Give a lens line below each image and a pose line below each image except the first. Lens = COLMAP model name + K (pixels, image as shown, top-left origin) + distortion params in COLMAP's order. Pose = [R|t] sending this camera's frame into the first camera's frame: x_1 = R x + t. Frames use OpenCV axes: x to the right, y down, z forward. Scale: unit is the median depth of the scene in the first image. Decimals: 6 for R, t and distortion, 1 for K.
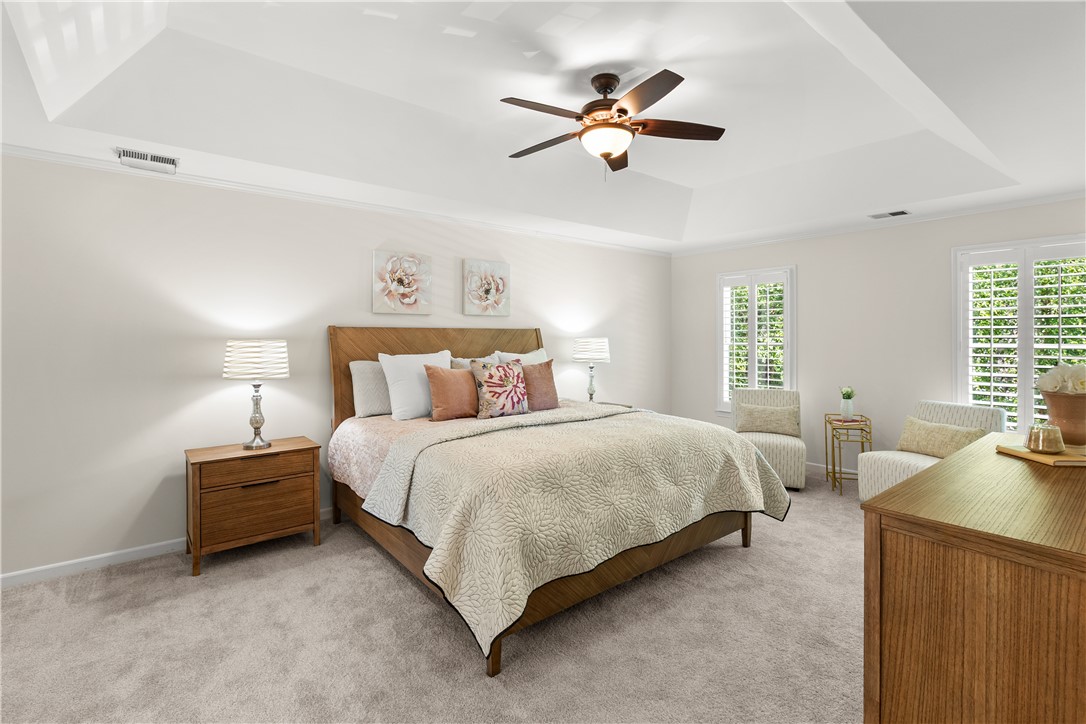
lens RADIAL K [[506.1, 0, 543.0], [0, 506.1, 362.0], [0, 0, 1]] dist [-0.016730, 0.000243]
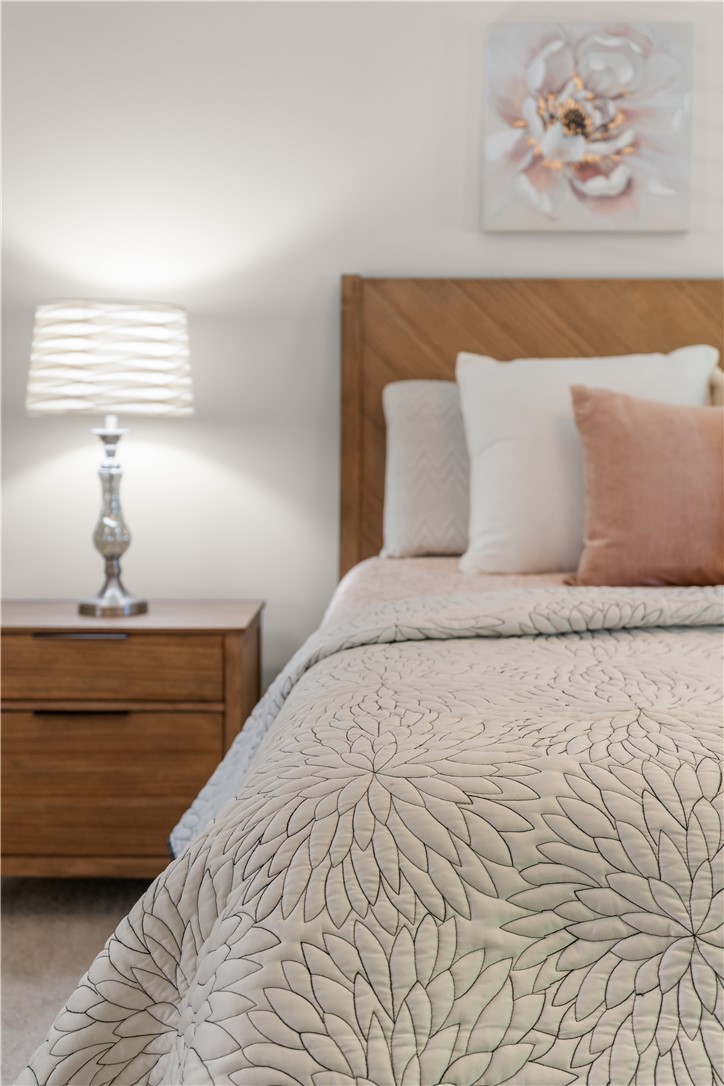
lens RADIAL K [[1330.8, 0, 362.2], [0, 1330.8, 497.1], [0, 0, 1]] dist [0.034143, 0.004248]
pose [[0.762116, 0.043227, -0.645996, 0.156111], [-0.036509, 0.999050, 0.023780, 0.053036], [0.646411, 0.005462, 0.762970, 0.351825]]
